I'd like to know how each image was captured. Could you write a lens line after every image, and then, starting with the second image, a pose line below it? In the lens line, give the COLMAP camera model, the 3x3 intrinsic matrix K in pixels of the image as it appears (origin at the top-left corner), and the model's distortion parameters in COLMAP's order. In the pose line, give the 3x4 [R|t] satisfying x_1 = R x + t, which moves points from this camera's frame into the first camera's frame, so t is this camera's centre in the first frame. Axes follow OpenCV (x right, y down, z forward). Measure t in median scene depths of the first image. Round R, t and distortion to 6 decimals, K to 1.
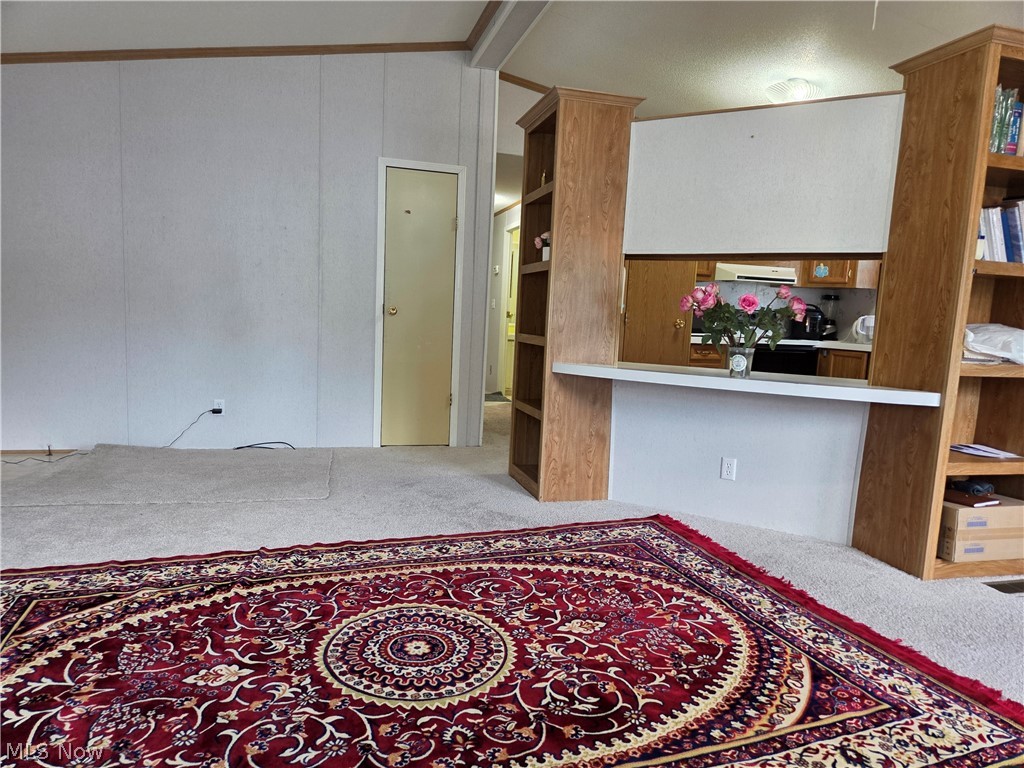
lens RADIAL K [[681.9, 0, 513.8], [0, 681.9, 390.1], [0, 0, 1]] dist [0.080955, -0.075234]
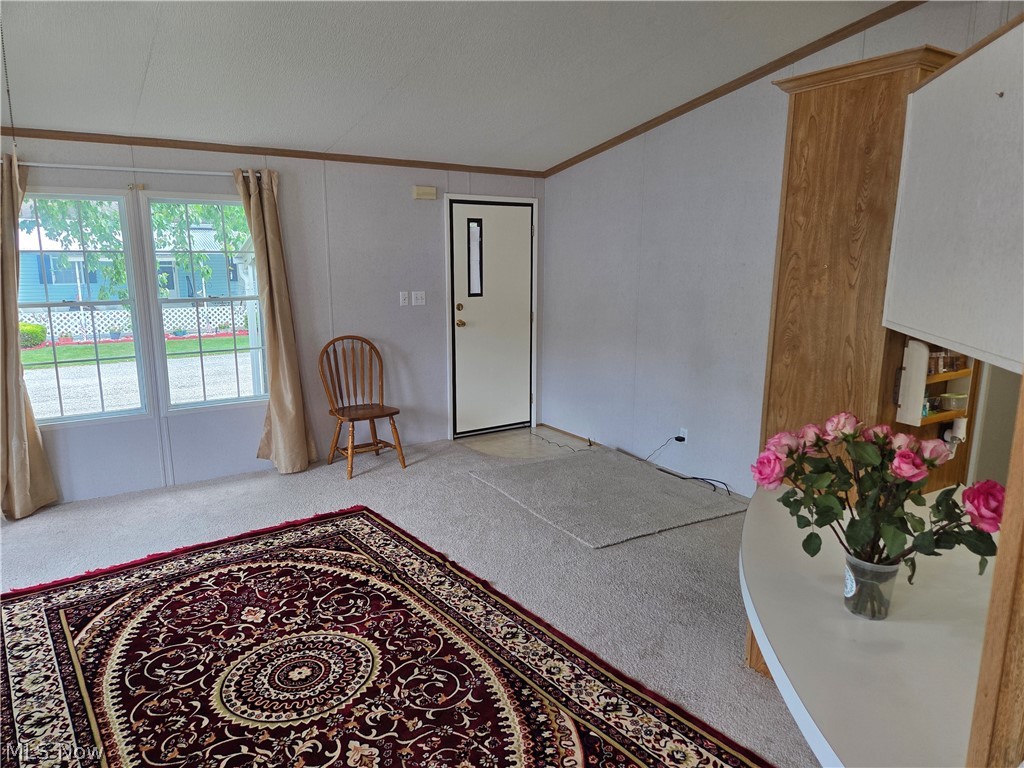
lens RADIAL K [[681.9, 0, 513.8], [0, 681.9, 390.1], [0, 0, 1]] dist [0.080955, -0.075234]
pose [[0.310936, 0.139688, -0.940110, 0.801289], [-0.110588, 0.987739, 0.110189, -0.230021], [0.943975, 0.069703, 0.322571, 0.685747]]
